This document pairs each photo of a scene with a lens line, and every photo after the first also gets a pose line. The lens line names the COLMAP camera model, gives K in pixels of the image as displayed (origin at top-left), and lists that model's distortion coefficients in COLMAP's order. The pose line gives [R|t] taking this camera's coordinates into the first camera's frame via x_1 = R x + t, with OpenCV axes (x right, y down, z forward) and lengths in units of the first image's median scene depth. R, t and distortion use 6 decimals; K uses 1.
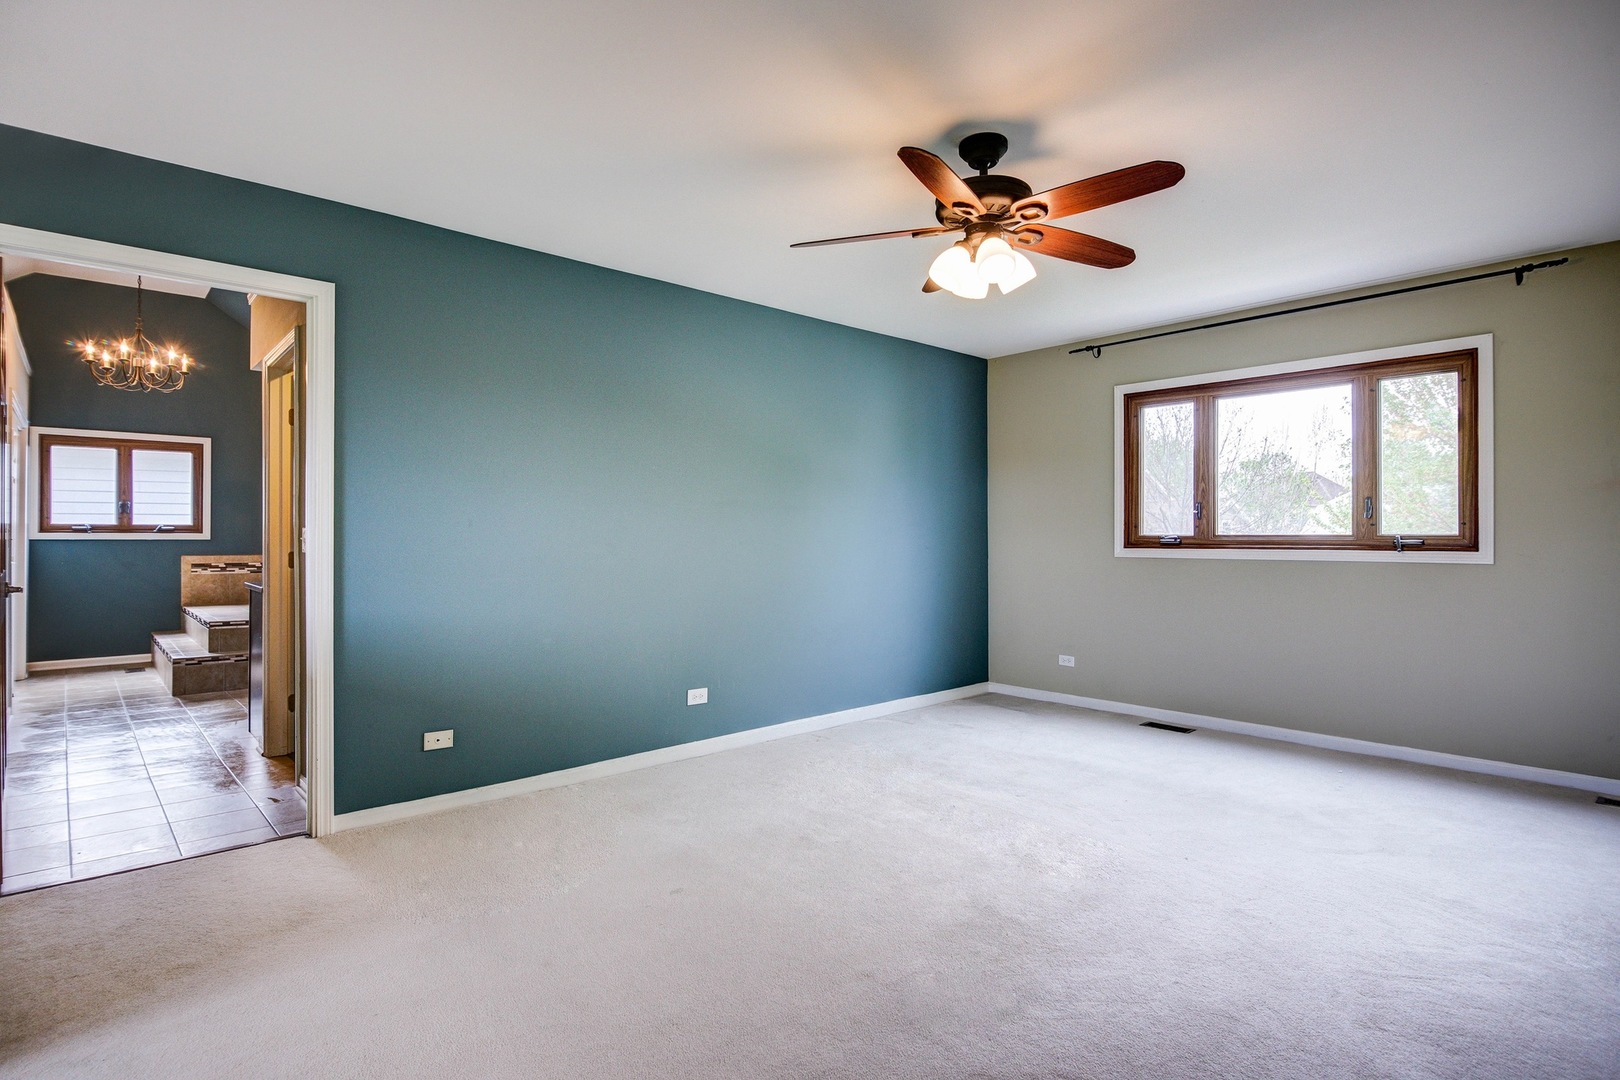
lens RADIAL K [[830.3, 0, 816.2], [0, 830.3, 530.3], [0, 0, 1]] dist [-0.020305, -0.001207]
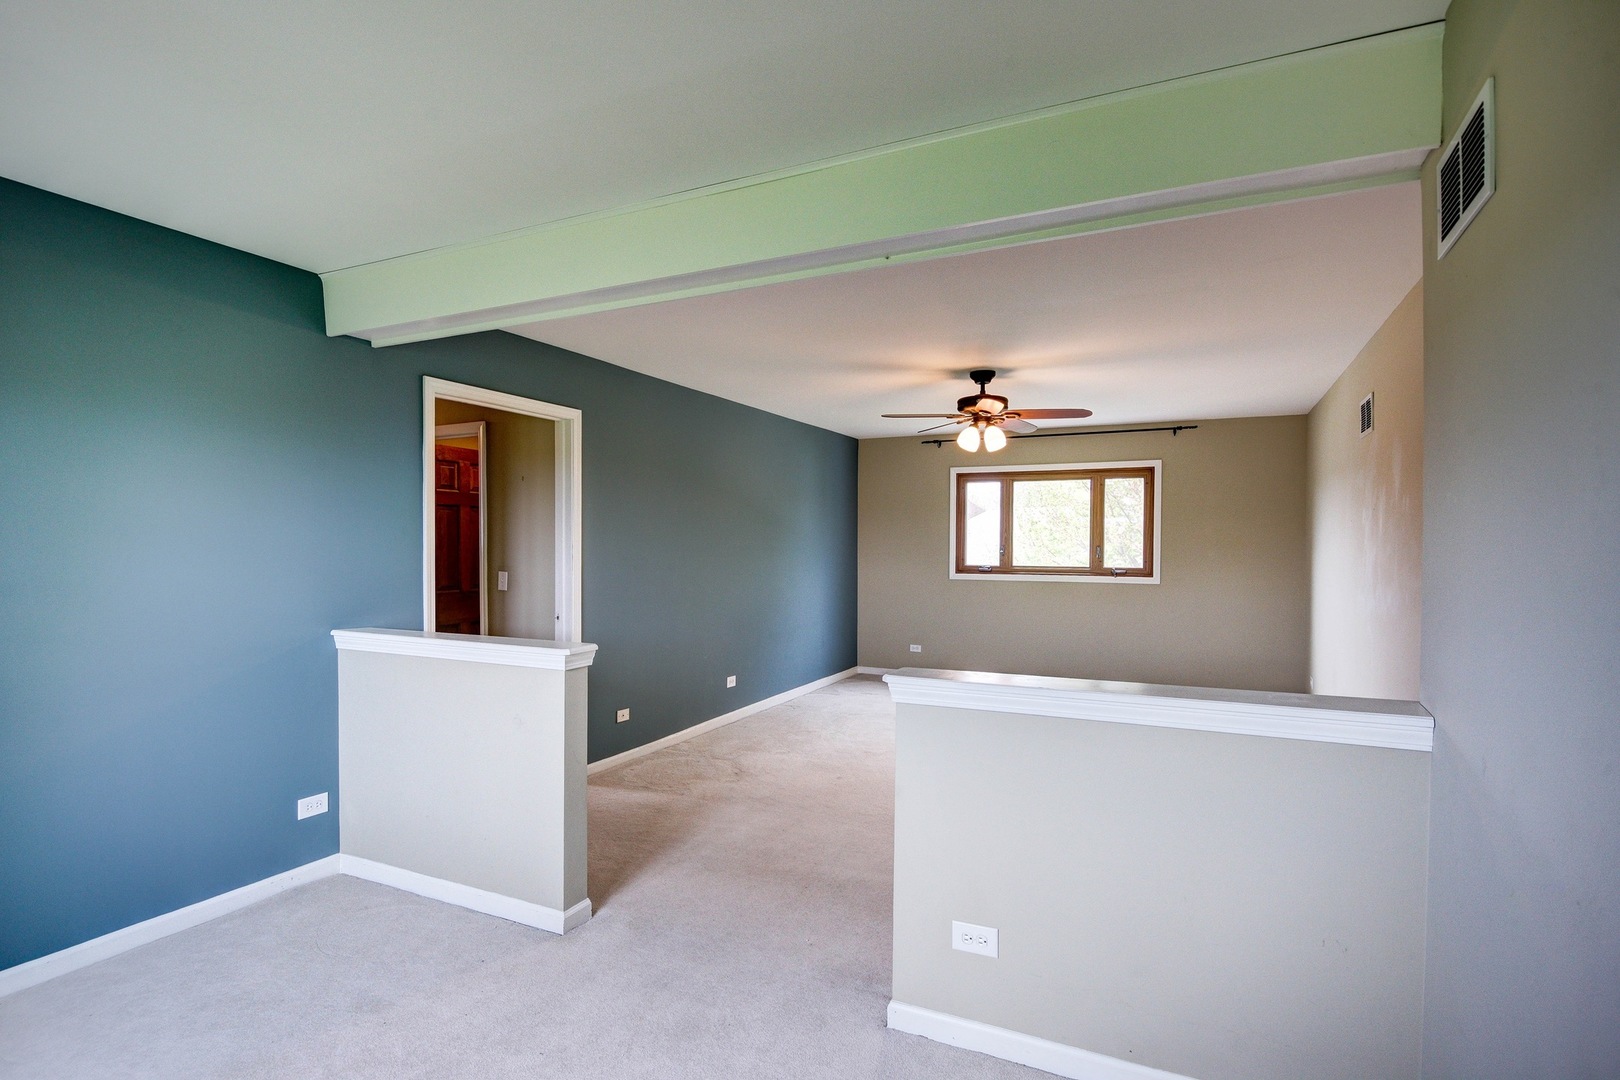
lens RADIAL K [[830.3, 0, 809.4], [0, 830.3, 544.1], [0, 0, 1]] dist [-0.020305, -0.001207]
pose [[0.925788, 0.003843, 0.378024, -0.557650], [-0.008157, 0.999919, 0.009811, -0.055324], [-0.377955, -0.012167, 0.925744, -0.392901]]
